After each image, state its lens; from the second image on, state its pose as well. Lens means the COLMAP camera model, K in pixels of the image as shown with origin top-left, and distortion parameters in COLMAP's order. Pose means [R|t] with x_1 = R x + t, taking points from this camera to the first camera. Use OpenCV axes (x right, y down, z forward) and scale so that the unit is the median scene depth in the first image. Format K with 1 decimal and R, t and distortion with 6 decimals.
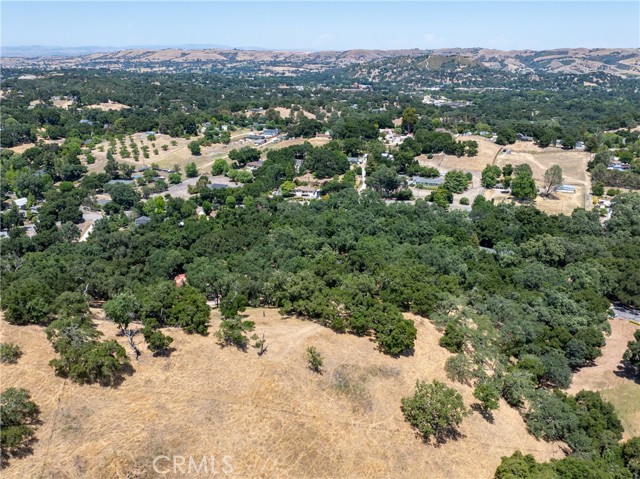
lens RADIAL K [[521.3, 0, 320.0], [0, 521.3, 239.5], [0, 0, 1]] dist [-0.001703, 0.001508]
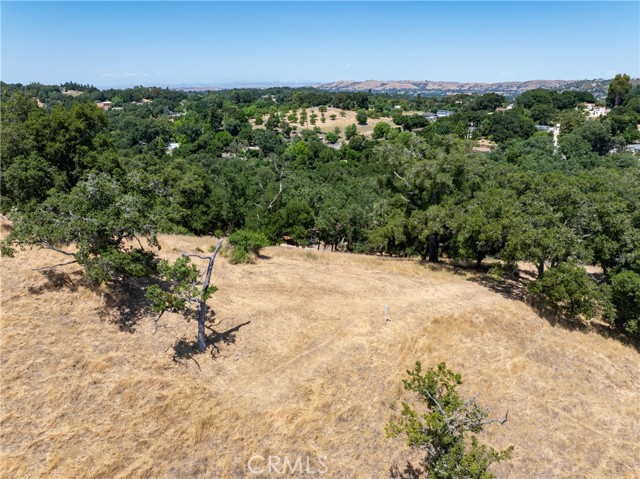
lens RADIAL K [[441.7, 0, 320.0], [0, 441.7, 239.5], [0, 0, 1]] dist [-0.042560, 0.004159]
pose [[0.930337, 0.111031, -0.349492, -0.001504], [-0.110739, 0.993630, 0.020884, 0.042591], [0.349585, 0.019274, 0.936707, 0.219601]]
